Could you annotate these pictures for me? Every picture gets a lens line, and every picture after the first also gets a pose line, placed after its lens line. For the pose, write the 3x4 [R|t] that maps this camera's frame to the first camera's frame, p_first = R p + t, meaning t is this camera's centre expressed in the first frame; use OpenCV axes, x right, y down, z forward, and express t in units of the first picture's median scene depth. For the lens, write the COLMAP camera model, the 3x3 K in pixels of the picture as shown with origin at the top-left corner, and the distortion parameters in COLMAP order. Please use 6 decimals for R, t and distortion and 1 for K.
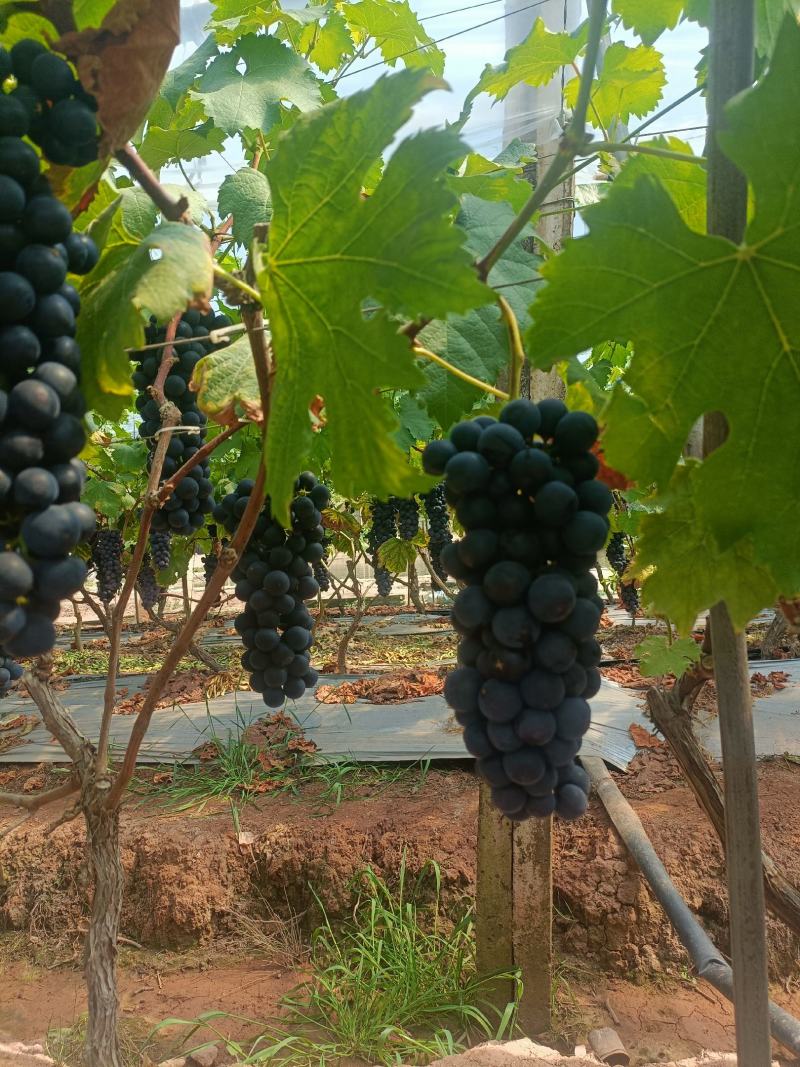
lens RADIAL K [[776.7, 0, 400.0], [0, 776.7, 533.5], [0, 0, 1]] dist [0.108862, -0.142658]
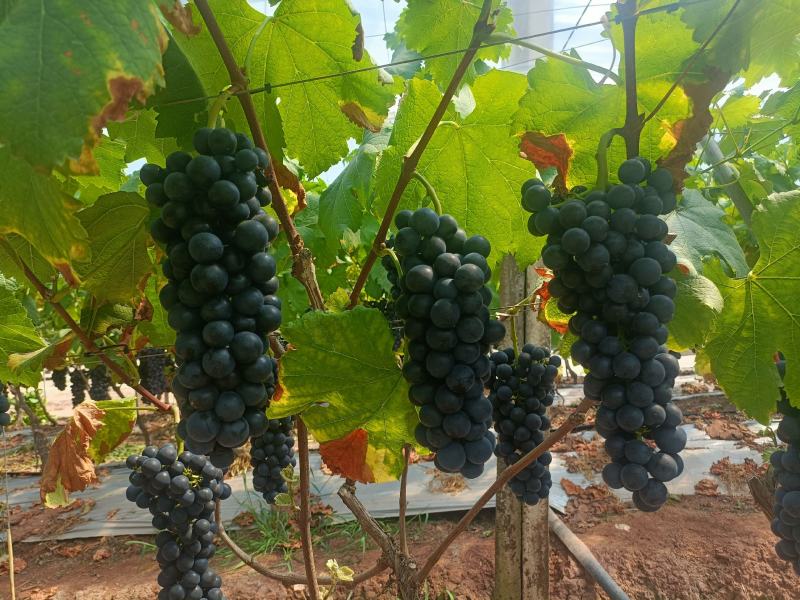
lens RADIAL K [[582.3, 0, 400.0], [0, 582.3, 300.0], [0, 0, 1]] dist [0.108862, -0.142658]
pose [[0.985918, -0.010601, 0.166894, -0.204108], [0.019088, 0.998600, -0.049332, -0.041728], [-0.166137, 0.051823, 0.984740, -0.032735]]
